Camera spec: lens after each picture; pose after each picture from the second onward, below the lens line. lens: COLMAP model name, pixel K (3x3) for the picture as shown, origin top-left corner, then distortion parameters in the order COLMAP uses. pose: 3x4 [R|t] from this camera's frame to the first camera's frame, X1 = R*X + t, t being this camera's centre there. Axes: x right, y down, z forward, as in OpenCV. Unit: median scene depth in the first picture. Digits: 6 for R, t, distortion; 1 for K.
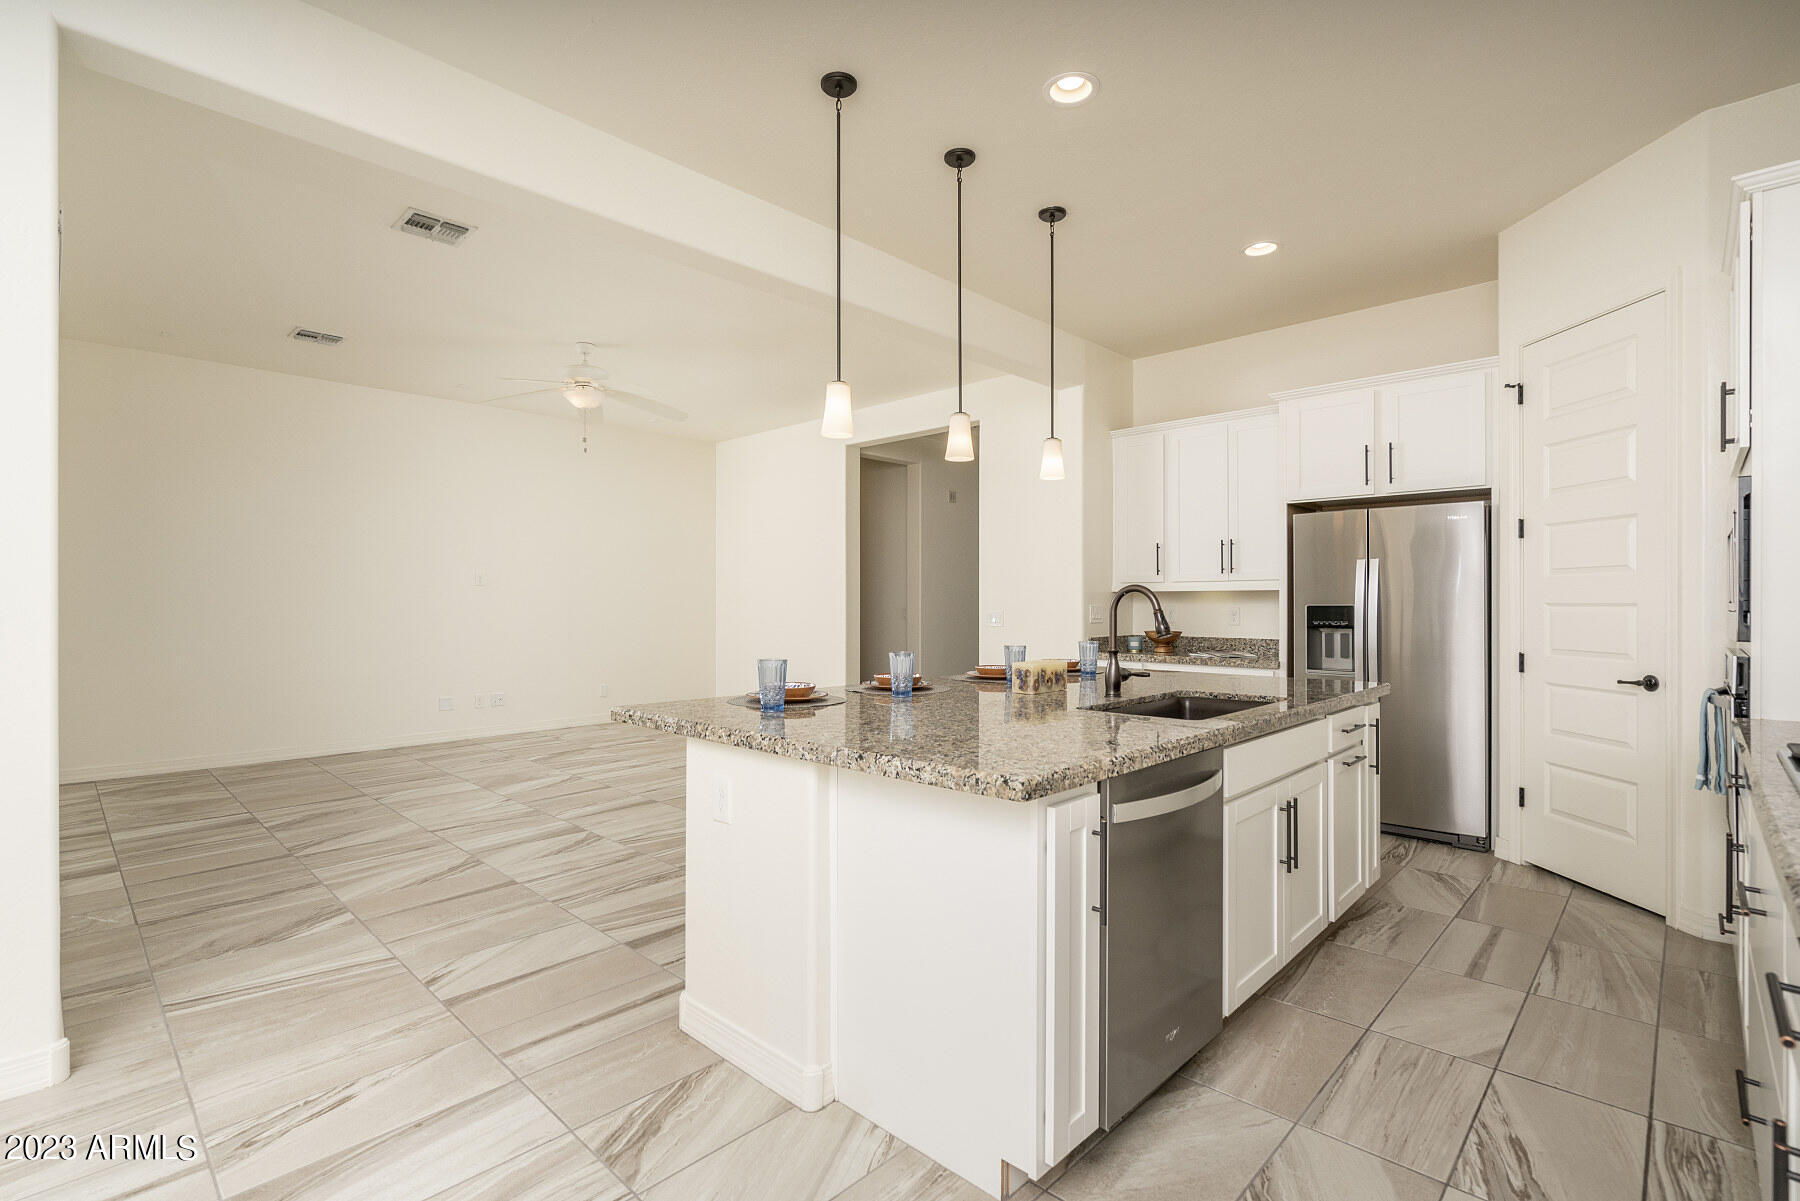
lens RADIAL K [[827.2, 0, 900.0], [0, 827.2, 600.5], [0, 0, 1]] dist [-0.032848, 0.000075]
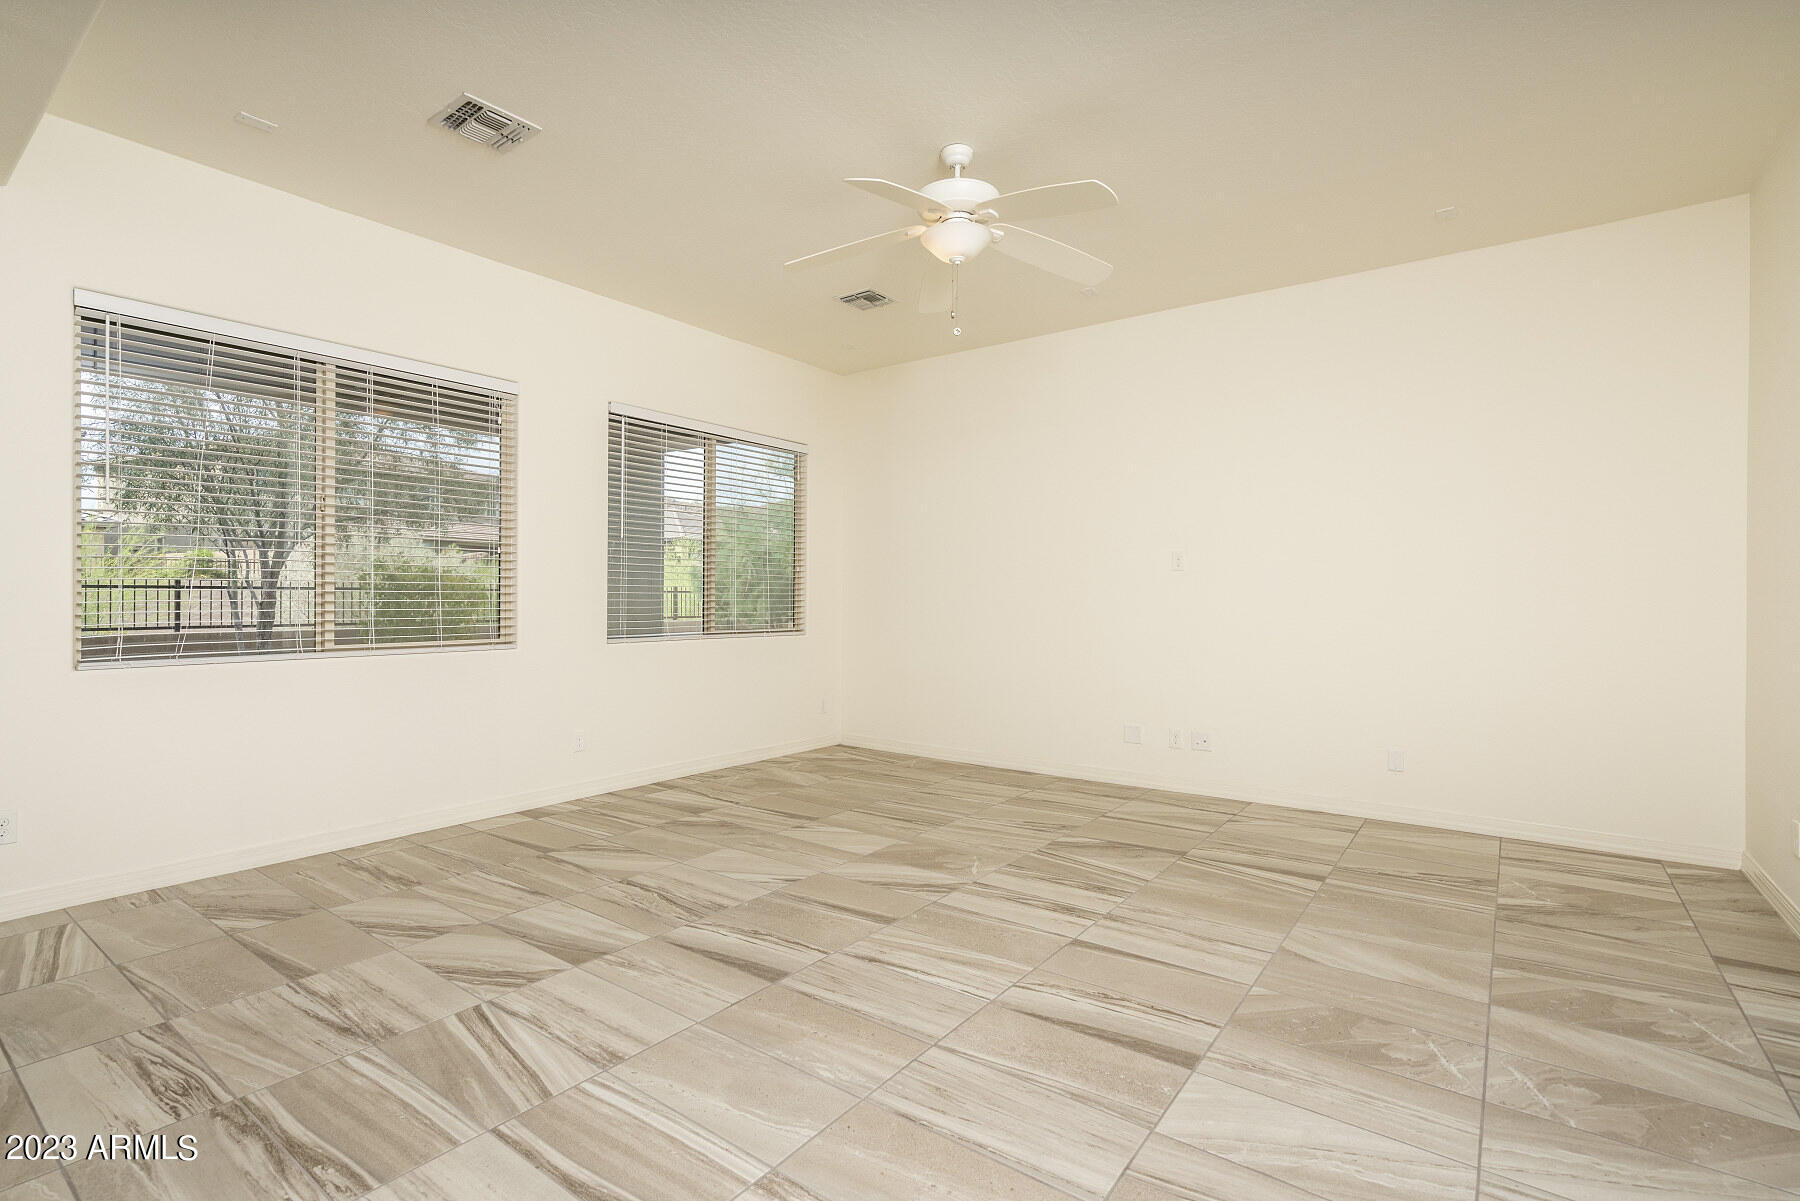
lens RADIAL K [[827.9, 0, 895.2], [0, 827.9, 608.2], [0, 0, 1]] dist [0.000921, 0.000193]
pose [[0.119784, 0.012826, -0.992717, 0.314327], [-0.005026, 0.999912, 0.012312, 0.007722], [0.992787, 0.003514, 0.119838, 1.435345]]
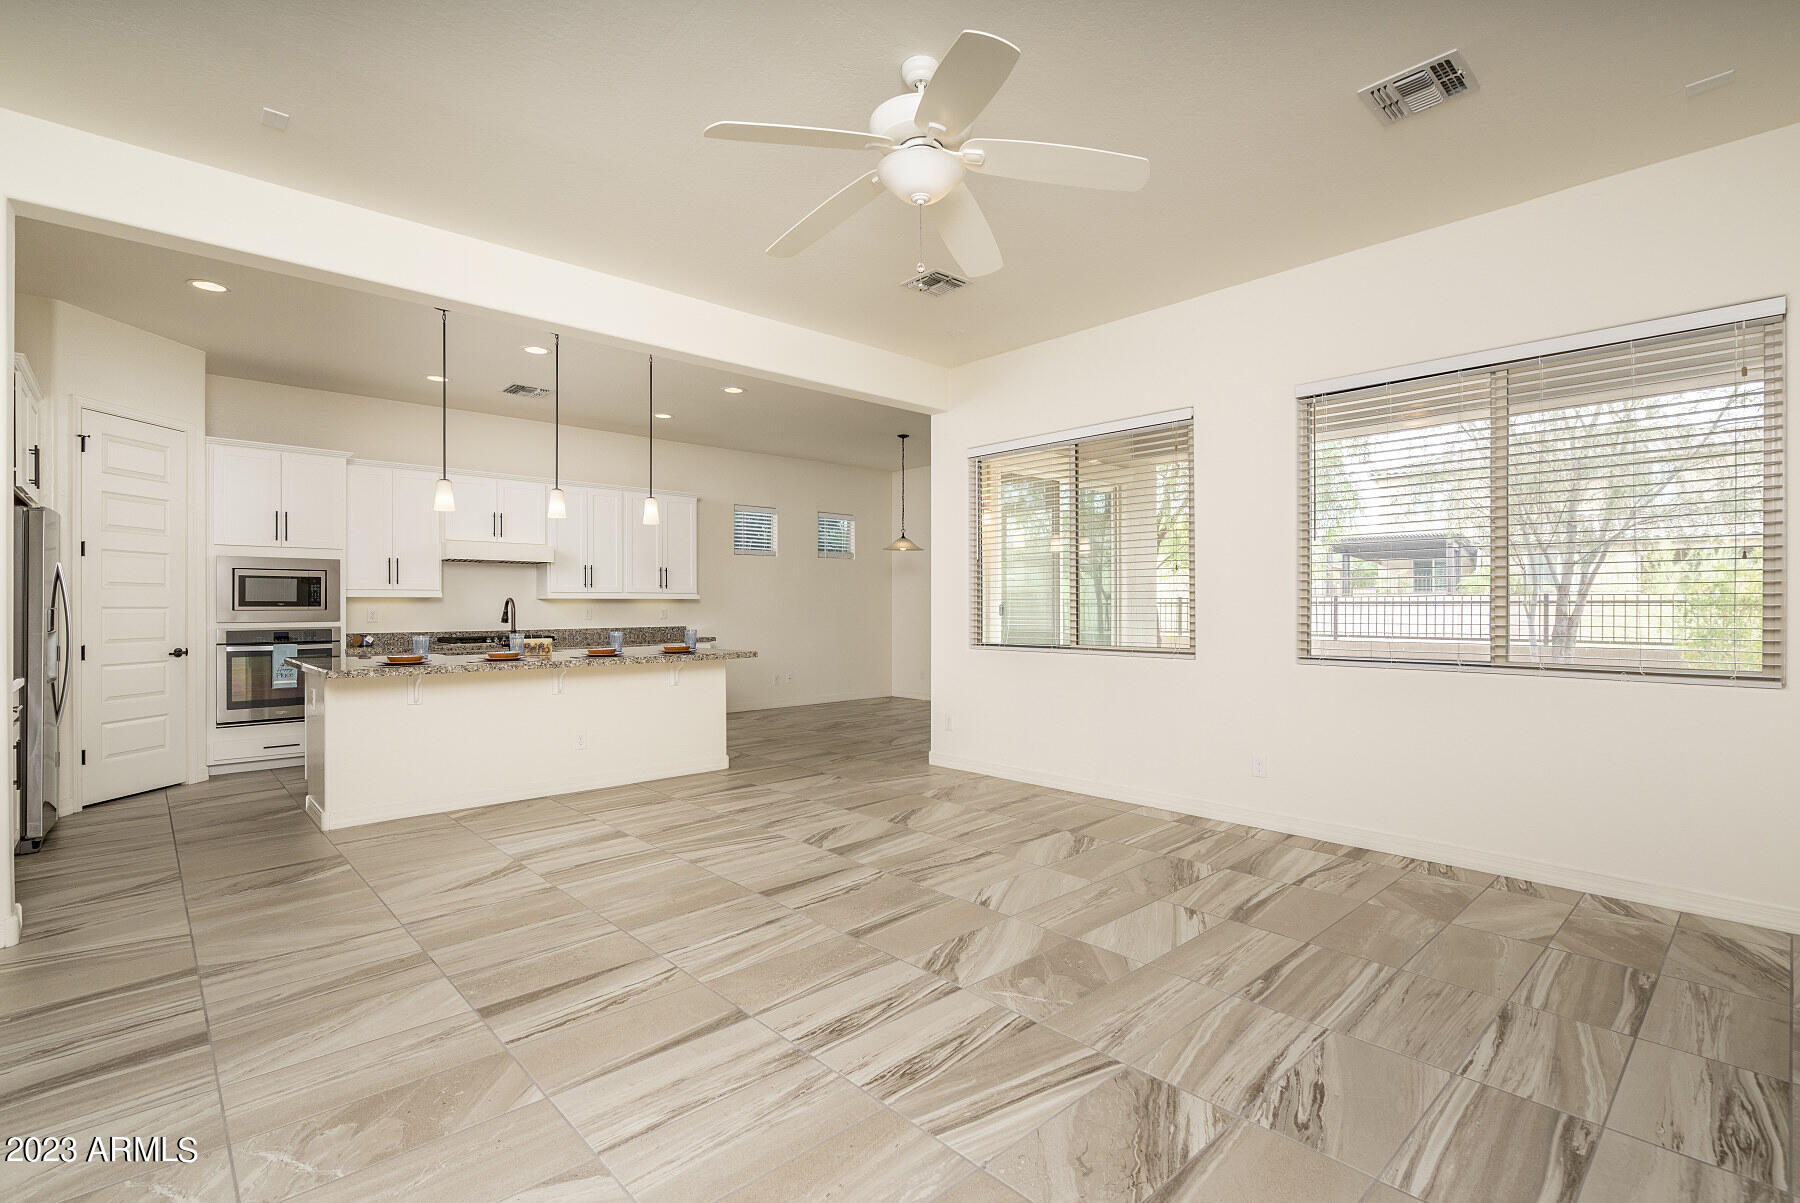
lens RADIAL K [[827.9, 0, 895.2], [0, 827.9, 609.2], [0, 0, 1]] dist [0.000921, 0.000193]
pose [[-0.997818, 0.000542, 0.066017, -0.647014], [0.000552, 1.000000, 0.000122, 0.007296], [-0.066017, 0.000158, -0.997818, 2.395336]]
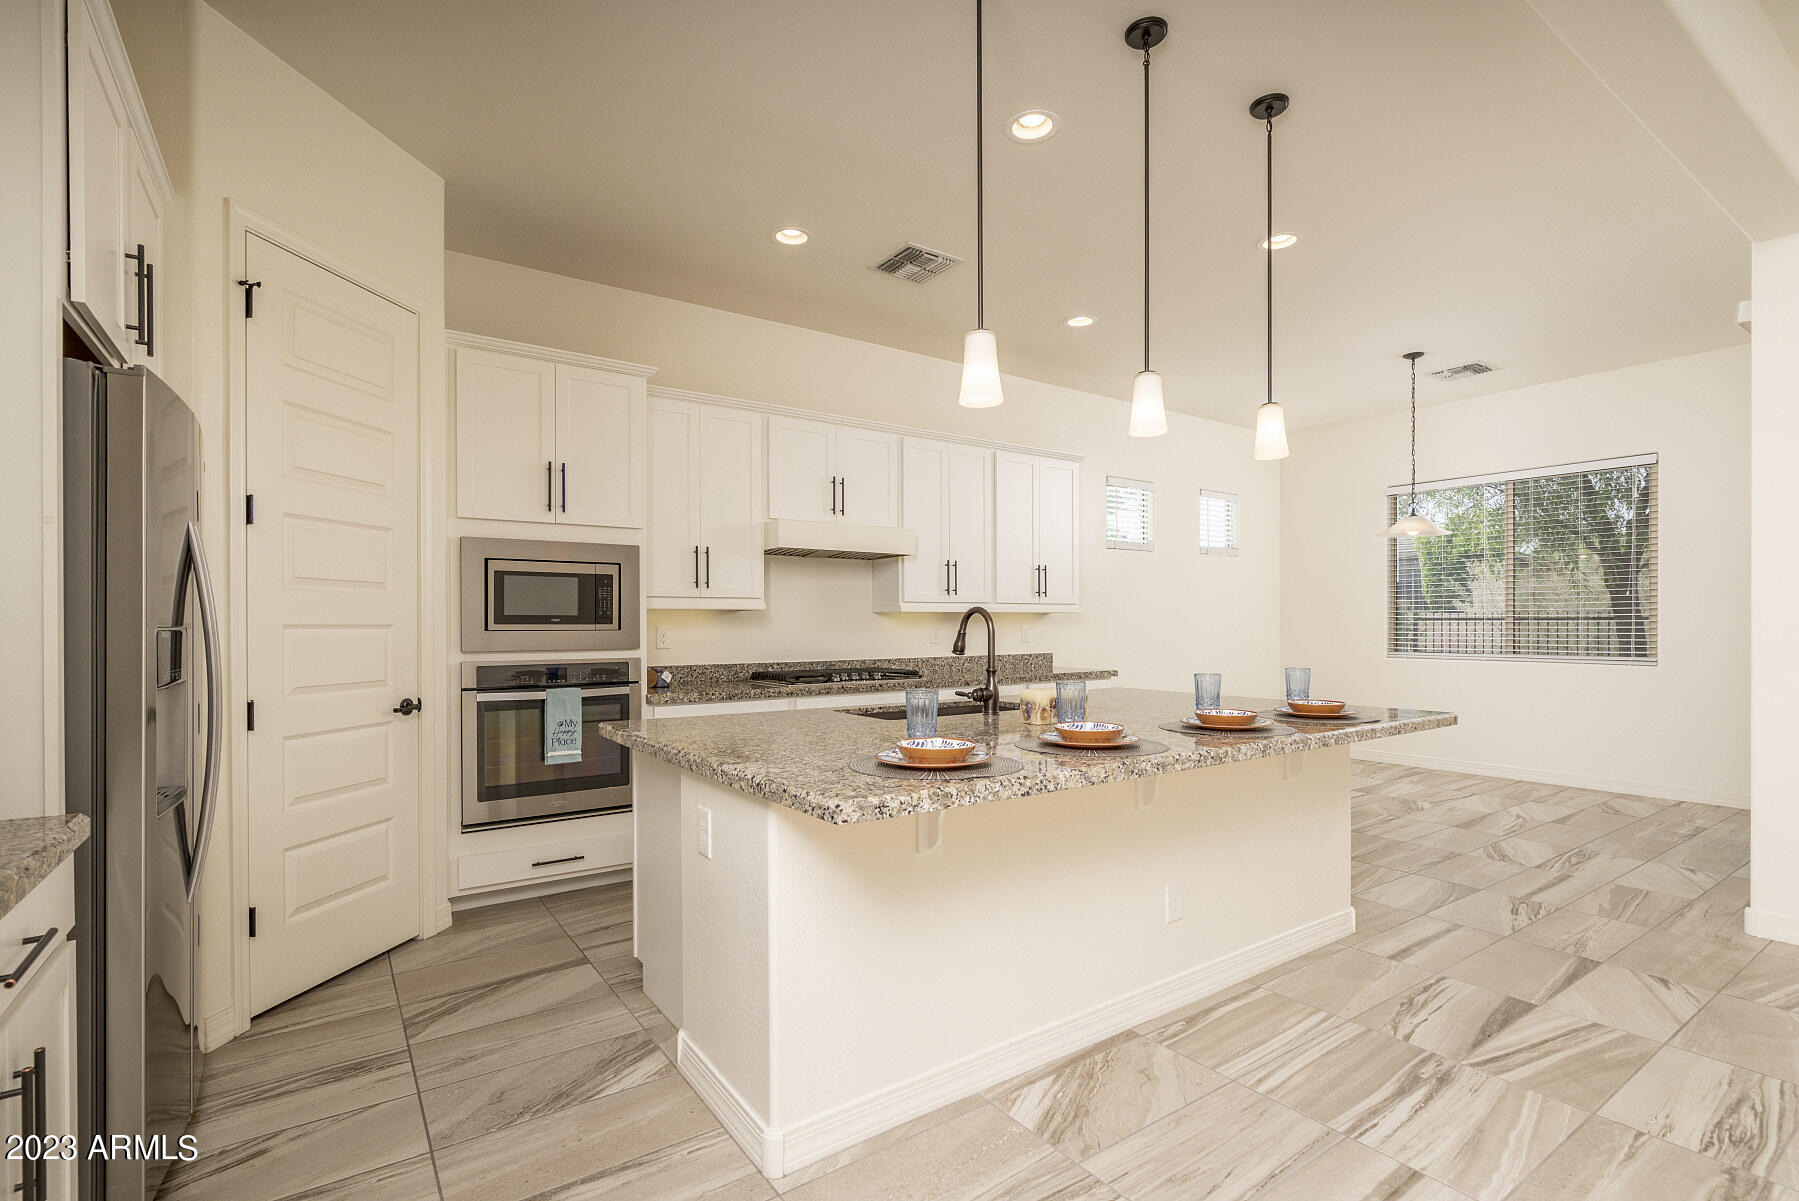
lens RADIAL K [[832.3, 0, 893.7], [0, 832.3, 633.1], [0, 0, 1]] dist [-0.001171, 0.000792]
pose [[-0.979191, 0.000678, 0.202939, 0.134531], [0.001957, 0.999979, 0.006101, 0.006720], [-0.202931, 0.006371, -0.979172, 1.670423]]
